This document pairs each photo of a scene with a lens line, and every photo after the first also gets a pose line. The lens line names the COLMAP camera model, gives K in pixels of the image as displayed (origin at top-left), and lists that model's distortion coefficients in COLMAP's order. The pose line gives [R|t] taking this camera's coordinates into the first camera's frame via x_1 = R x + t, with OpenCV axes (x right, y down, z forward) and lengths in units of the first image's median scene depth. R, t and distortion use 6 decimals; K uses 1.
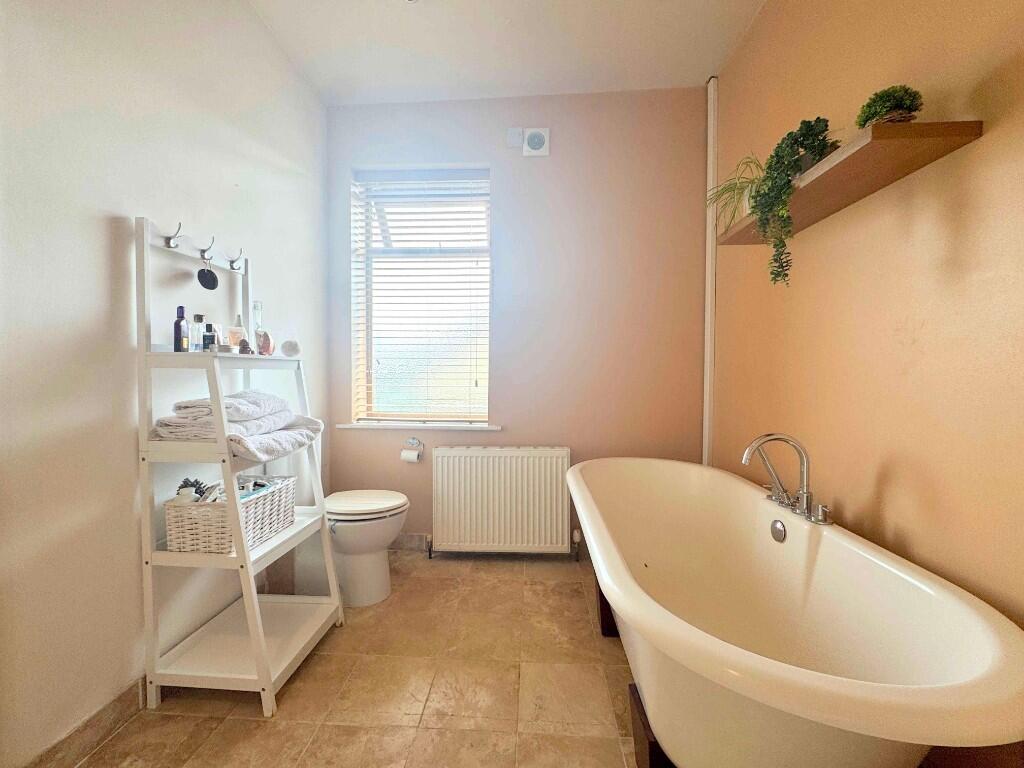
lens RADIAL K [[407.7, 0, 508.7], [0, 407.7, 377.4], [0, 0, 1]] dist [-0.001768, 0.000054]
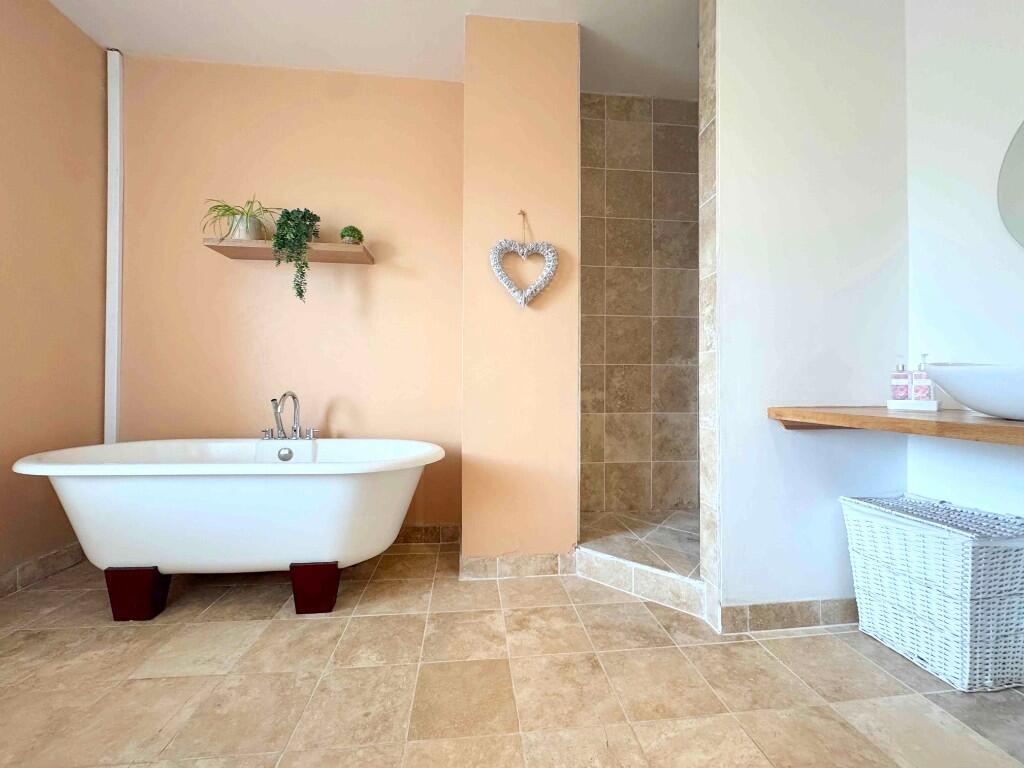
lens RADIAL K [[407.7, 0, 510.1], [0, 407.7, 385.0], [0, 0, 1]] dist [-0.001768, 0.000054]
pose [[-0.156544, 0.002092, 0.987669, -1.059042], [0.003233, 0.999993, -0.001606, 0.121060], [-0.987666, 0.002942, -0.156550, 0.411610]]
